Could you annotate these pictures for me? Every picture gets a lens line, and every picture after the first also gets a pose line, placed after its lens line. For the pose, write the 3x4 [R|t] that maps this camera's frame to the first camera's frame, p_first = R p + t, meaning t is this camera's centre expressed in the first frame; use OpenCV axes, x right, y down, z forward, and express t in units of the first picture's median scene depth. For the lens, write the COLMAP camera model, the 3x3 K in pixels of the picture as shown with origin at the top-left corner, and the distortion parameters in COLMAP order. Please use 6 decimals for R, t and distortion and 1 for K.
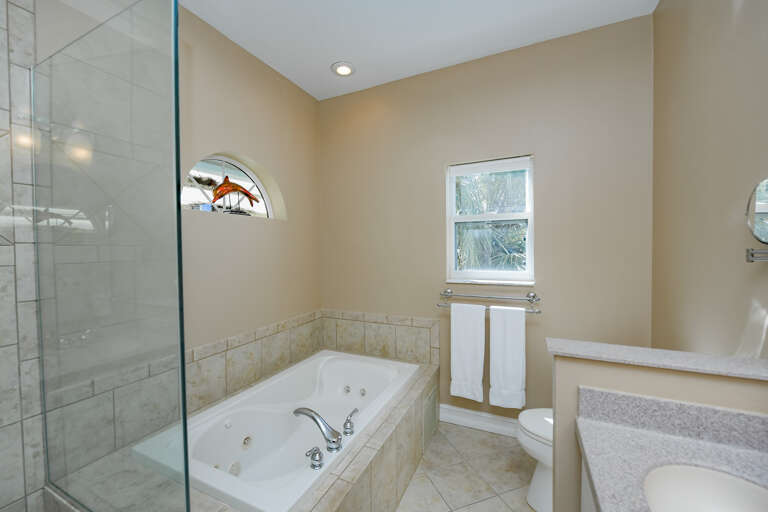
lens RADIAL K [[310.2, 0, 384.2], [0, 310.2, 254.7], [0, 0, 1]] dist [-0.012705, -0.000308]
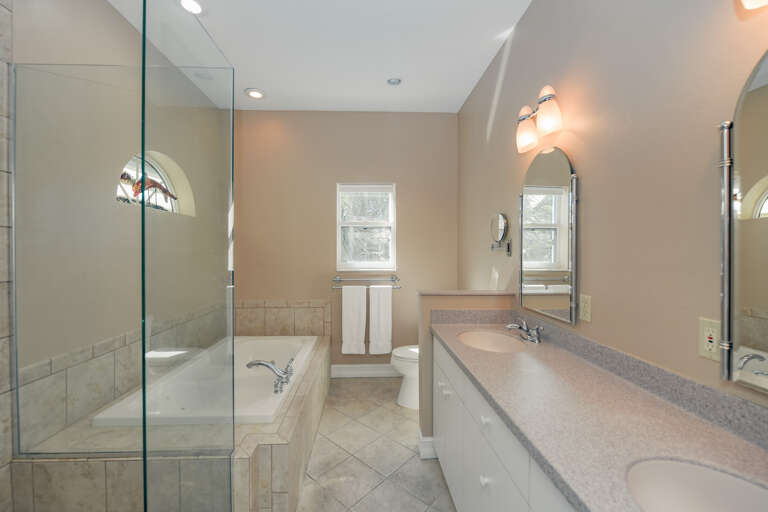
lens RADIAL K [[310.2, 0, 383.4], [0, 310.2, 254.9], [0, 0, 1]] dist [-0.012705, -0.000308]
pose [[0.883761, 0.004834, 0.467913, -0.272506], [0.001546, 0.999911, -0.013249, 0.041175], [-0.467936, 0.012432, 0.883675, -0.298871]]
